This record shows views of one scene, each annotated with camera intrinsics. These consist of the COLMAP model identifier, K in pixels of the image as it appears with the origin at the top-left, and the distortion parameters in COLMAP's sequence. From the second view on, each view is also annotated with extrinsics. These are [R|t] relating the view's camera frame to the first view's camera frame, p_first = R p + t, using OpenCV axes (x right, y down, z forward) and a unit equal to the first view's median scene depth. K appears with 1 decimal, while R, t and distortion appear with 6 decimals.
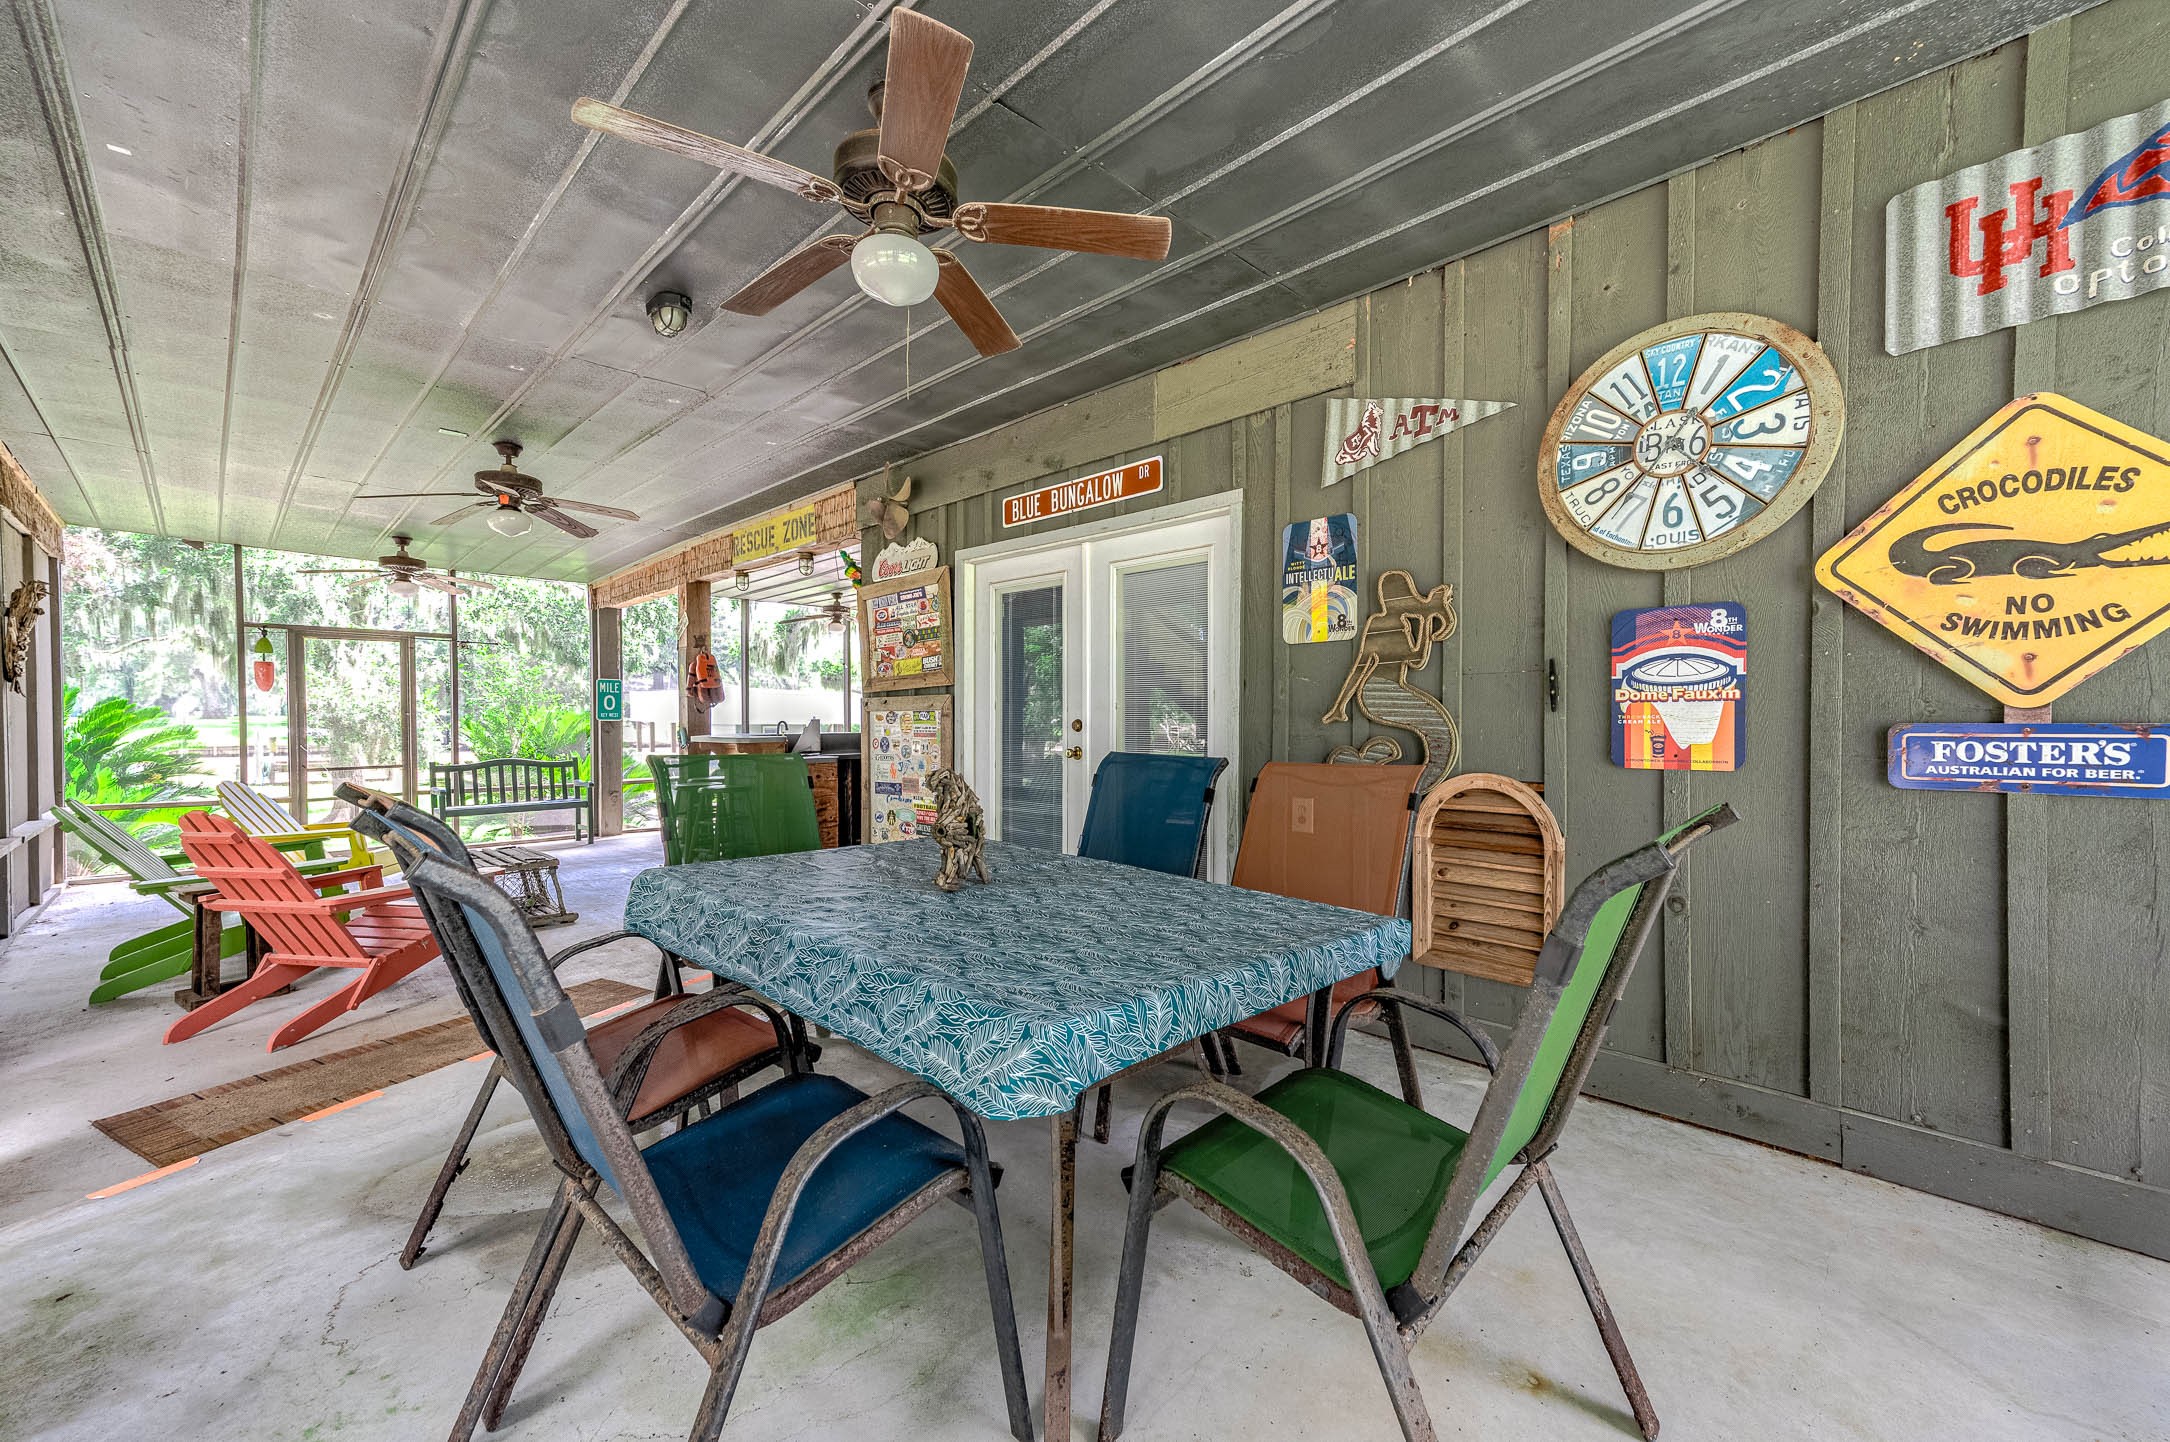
lens RADIAL K [[848.2, 0, 1087.8], [0, 848.2, 725.8], [0, 0, 1]] dist [0.021220, 0.001279]
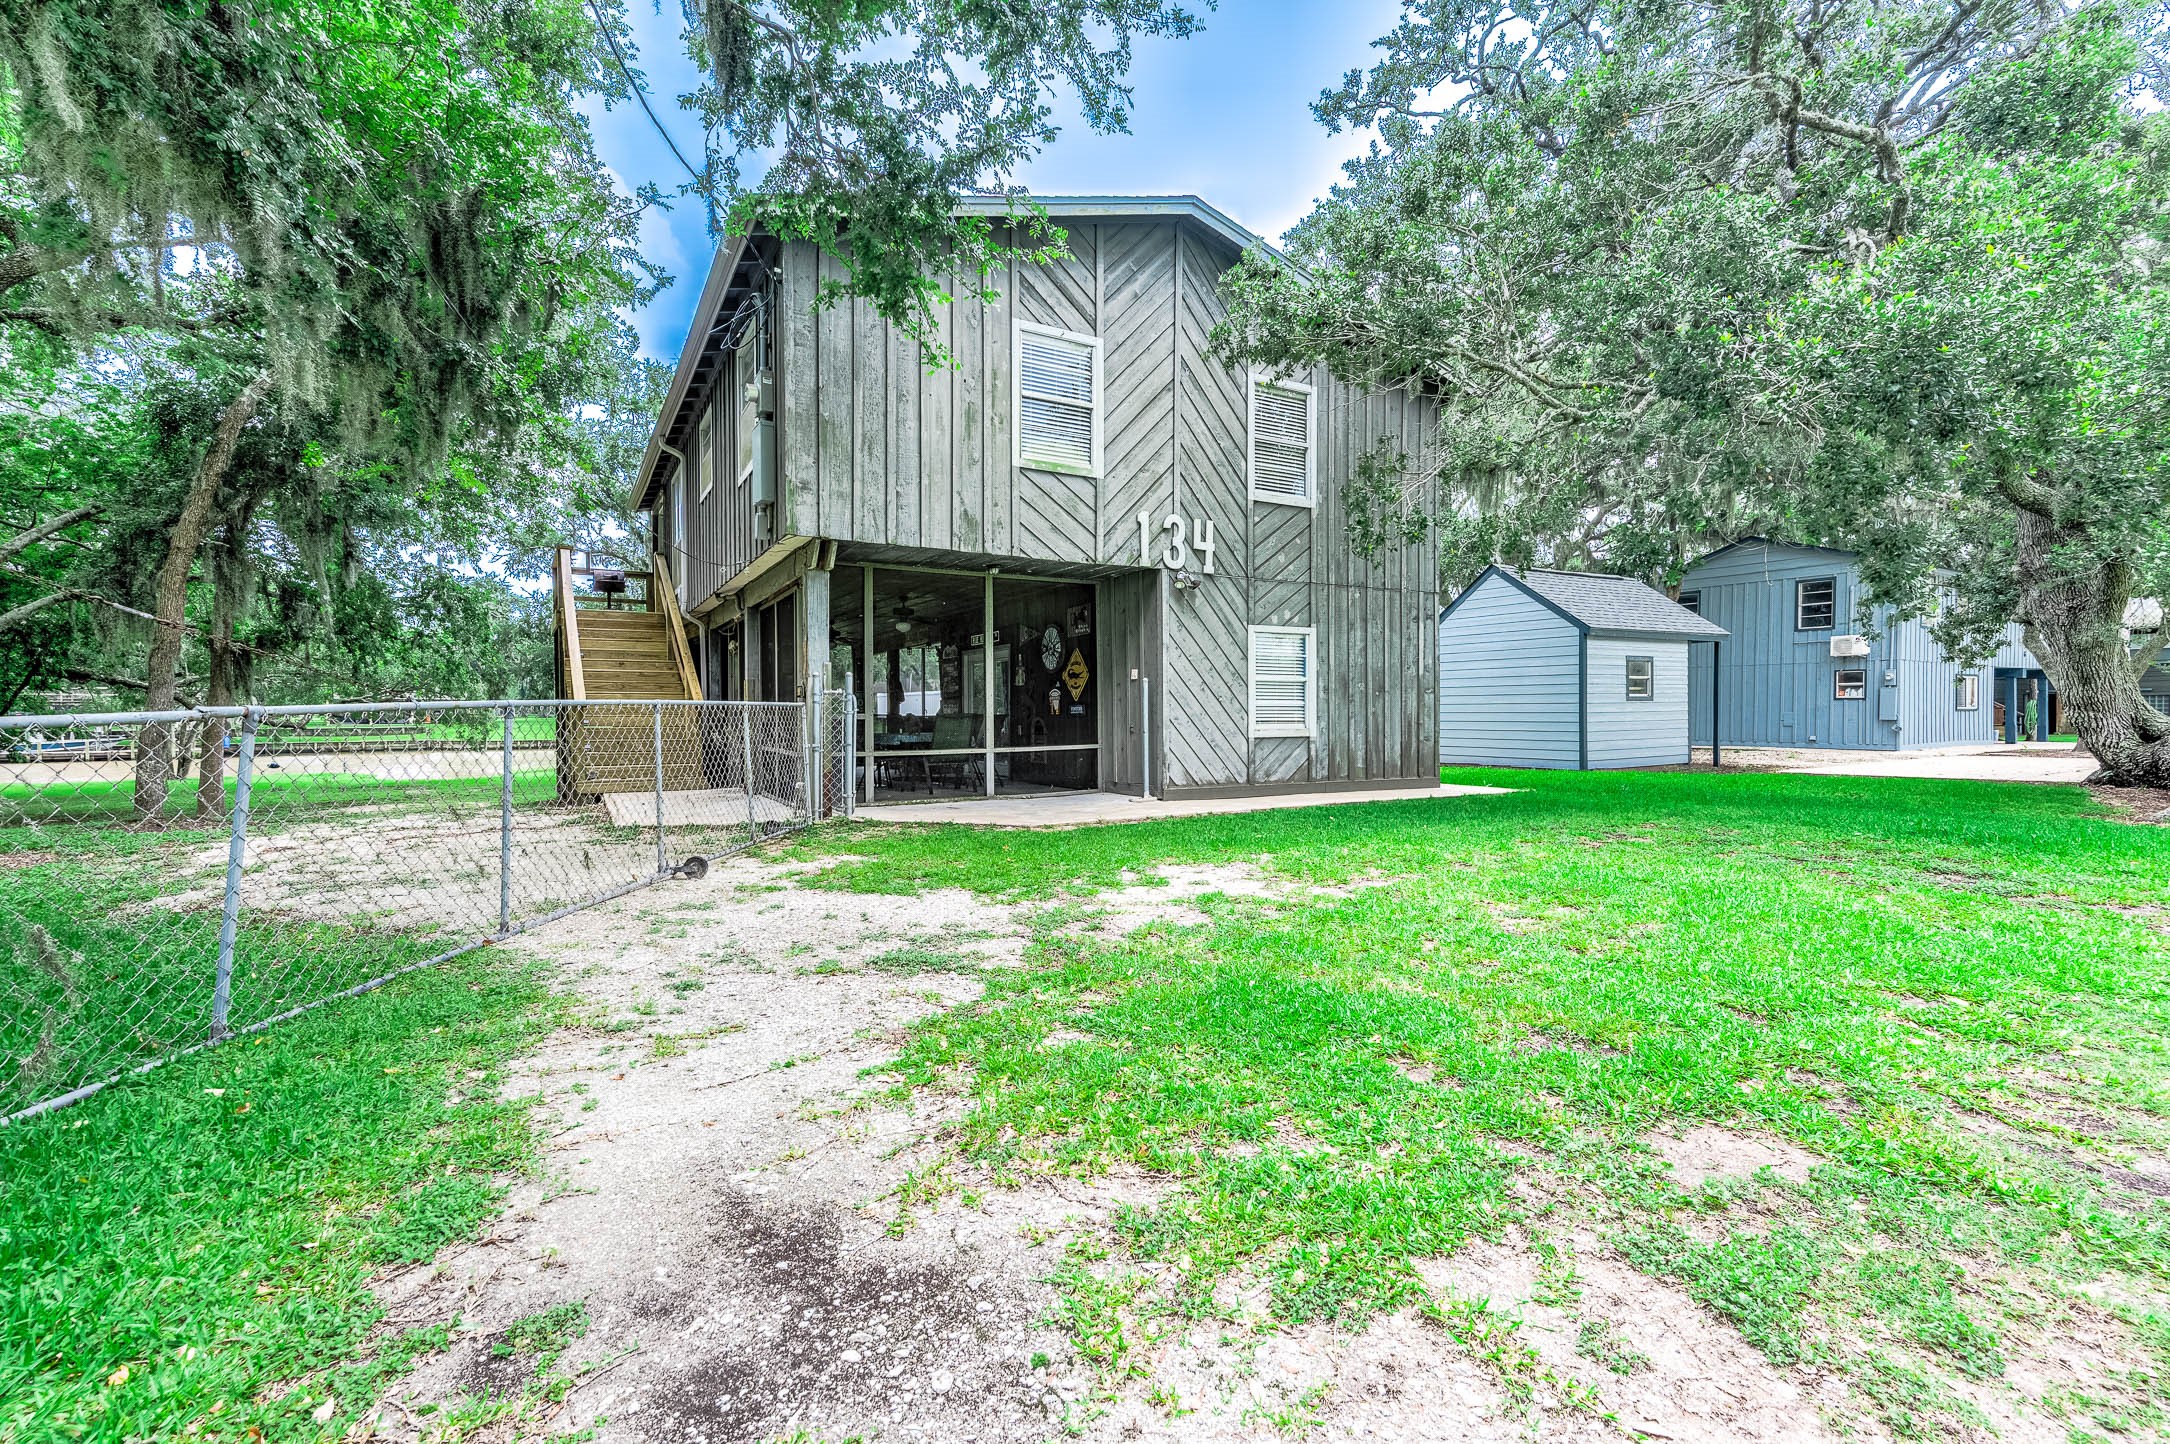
lens RADIAL K [[920.5, 0, 1092.0], [0, 920.5, 735.3], [0, 0, 1]] dist [-0.001560, -0.000130]
pose [[0.962460, 0.005523, -0.271368, 1.216575], [-0.002229, 0.999920, 0.012446, 0.056812], [0.271415, -0.011374, 0.962395, -2.110941]]
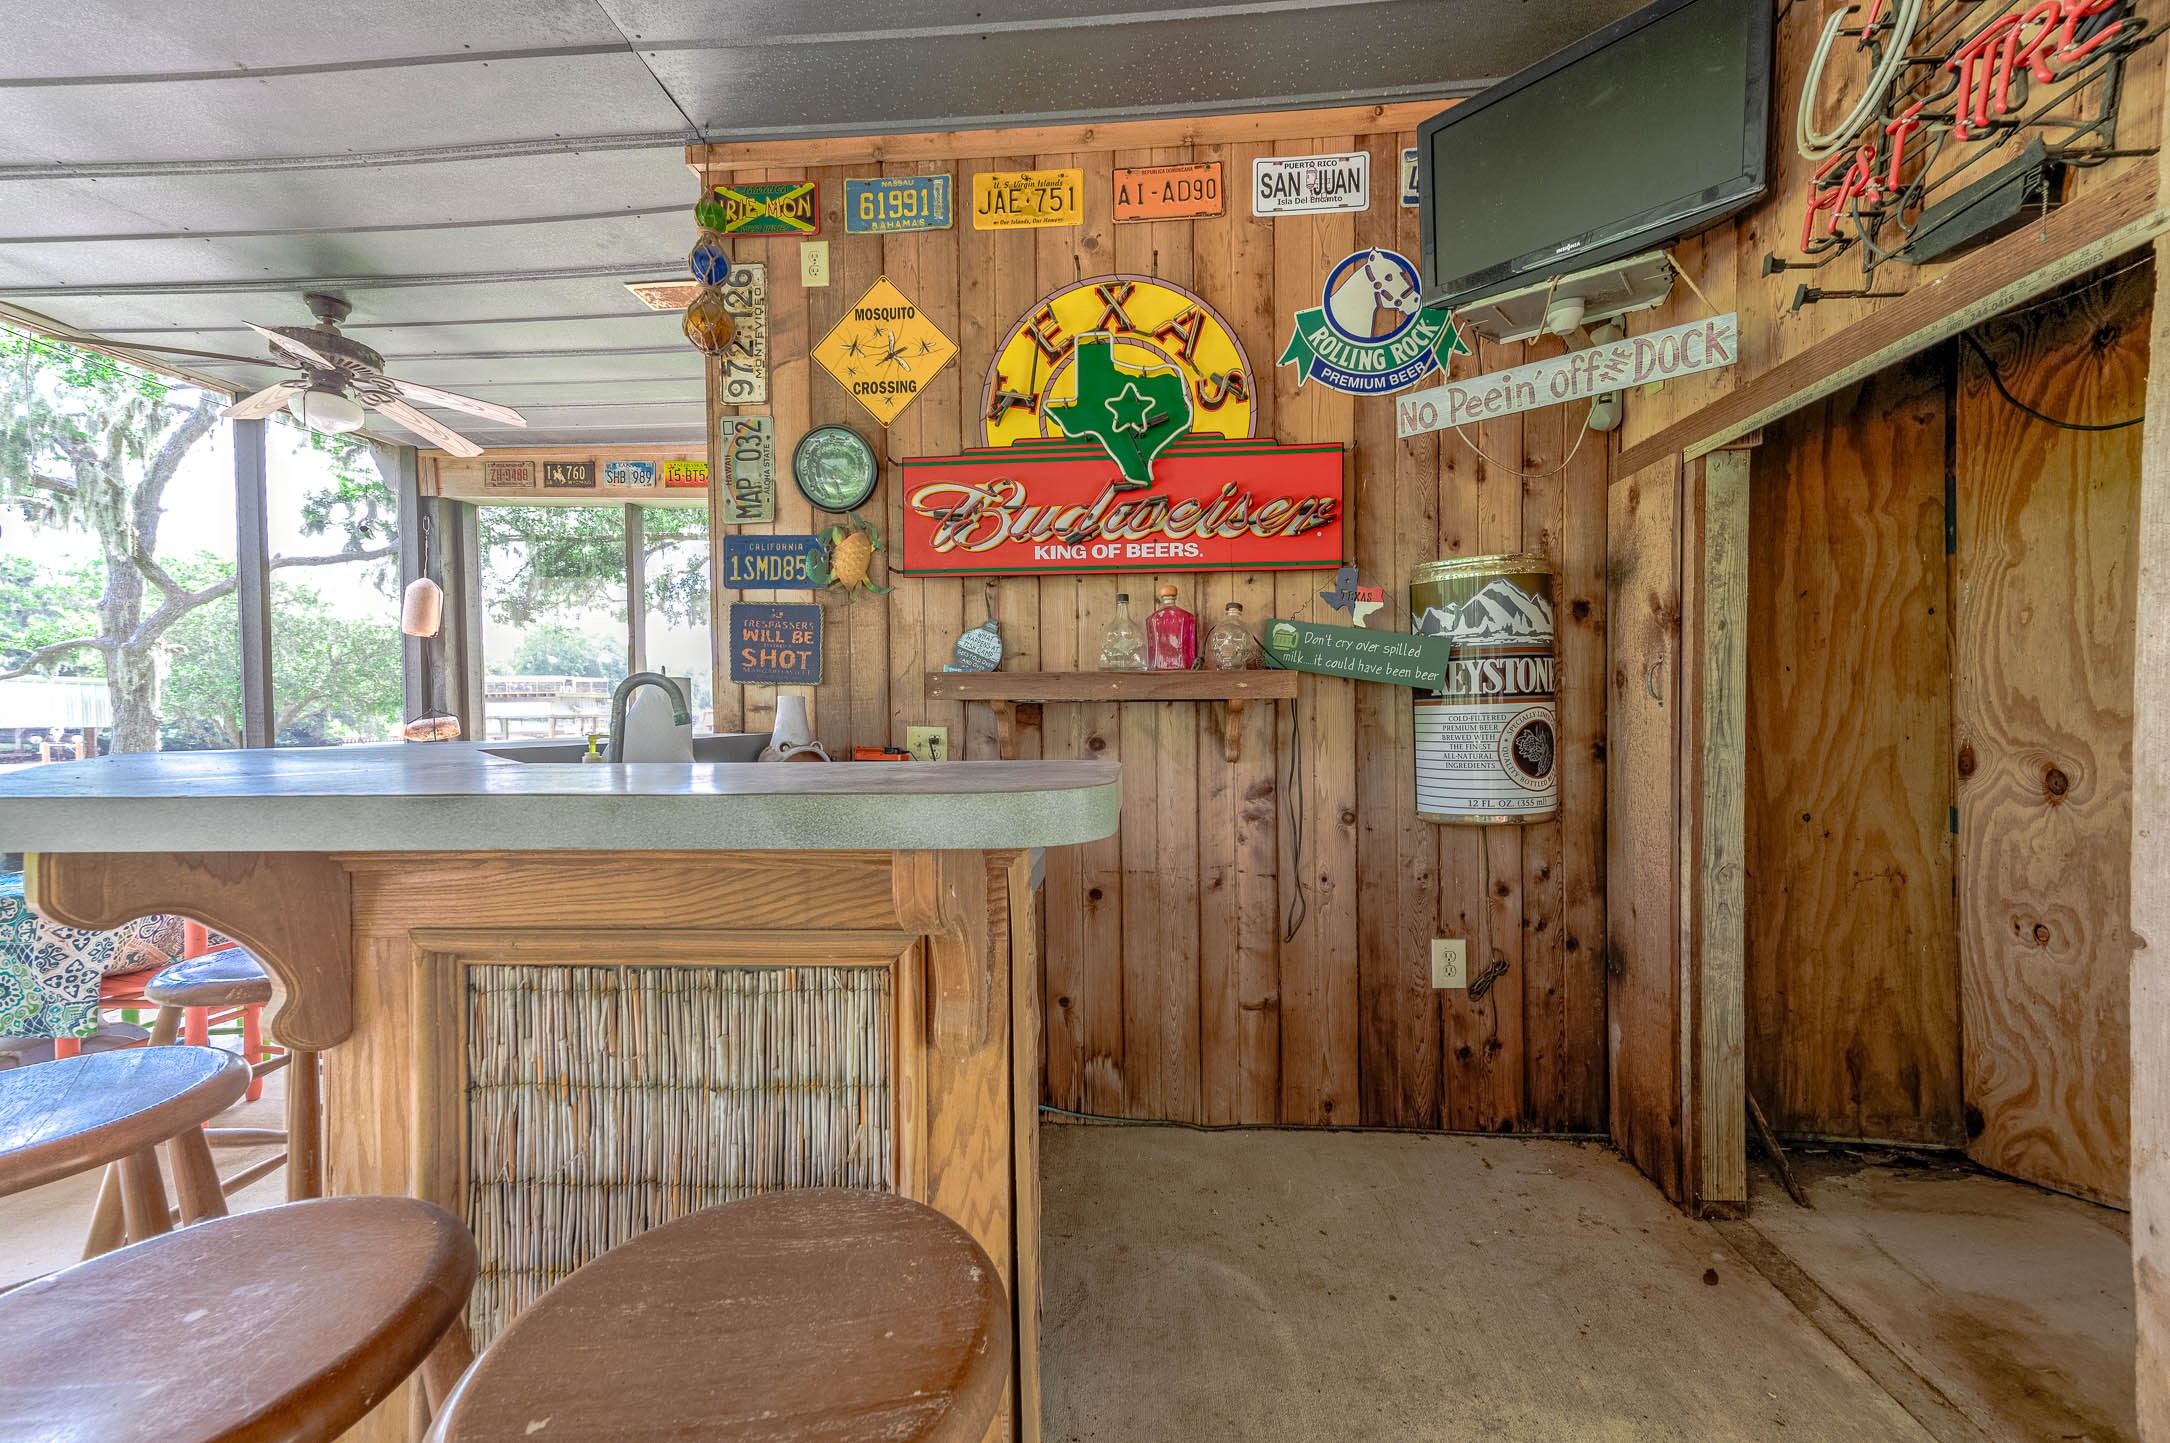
lens RADIAL K [[848.2, 0, 1085.7], [0, 848.2, 729.3], [0, 0, 1]] dist [0.021220, 0.001279]
pose [[0.765864, -0.015046, 0.642826, -0.633026], [0.011309, 0.999887, 0.009930, 0.008139], [-0.642903, -0.000336, 0.765948, 1.254789]]
